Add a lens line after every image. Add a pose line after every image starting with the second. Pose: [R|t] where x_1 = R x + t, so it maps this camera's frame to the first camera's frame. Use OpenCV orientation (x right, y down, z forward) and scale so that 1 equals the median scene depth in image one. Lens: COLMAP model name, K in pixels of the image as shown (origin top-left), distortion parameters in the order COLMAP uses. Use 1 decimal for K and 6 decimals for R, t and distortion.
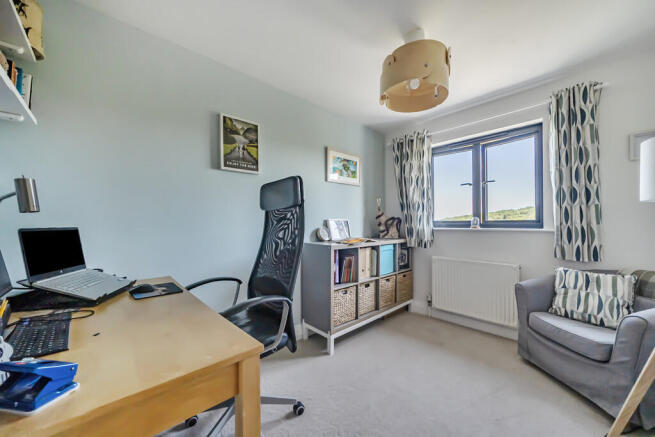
lens RADIAL K [[252.7, 0, 327.5], [0, 252.7, 218.5], [0, 0, 1]] dist [0.000244, 0.000020]
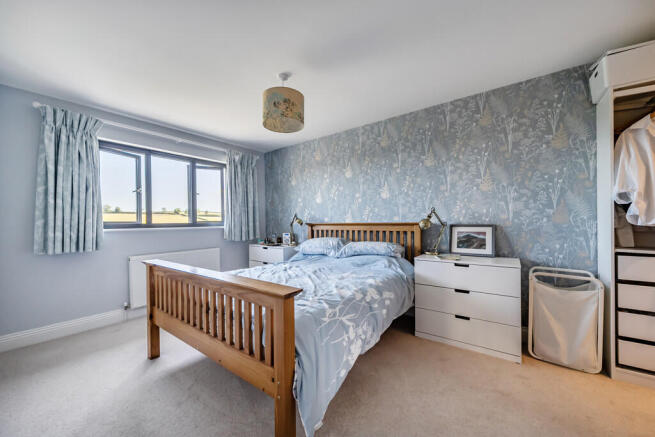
lens RADIAL K [[252.7, 0, 327.5], [0, 252.7, 218.5], [0, 0, 1]] dist [0.000244, 0.000020]
pose [[-0.158245, 0.012169, 0.987325, -0.841649], [-0.000590, 0.999923, -0.012419, 0.008465], [-0.987400, -0.002547, -0.158226, 0.526554]]
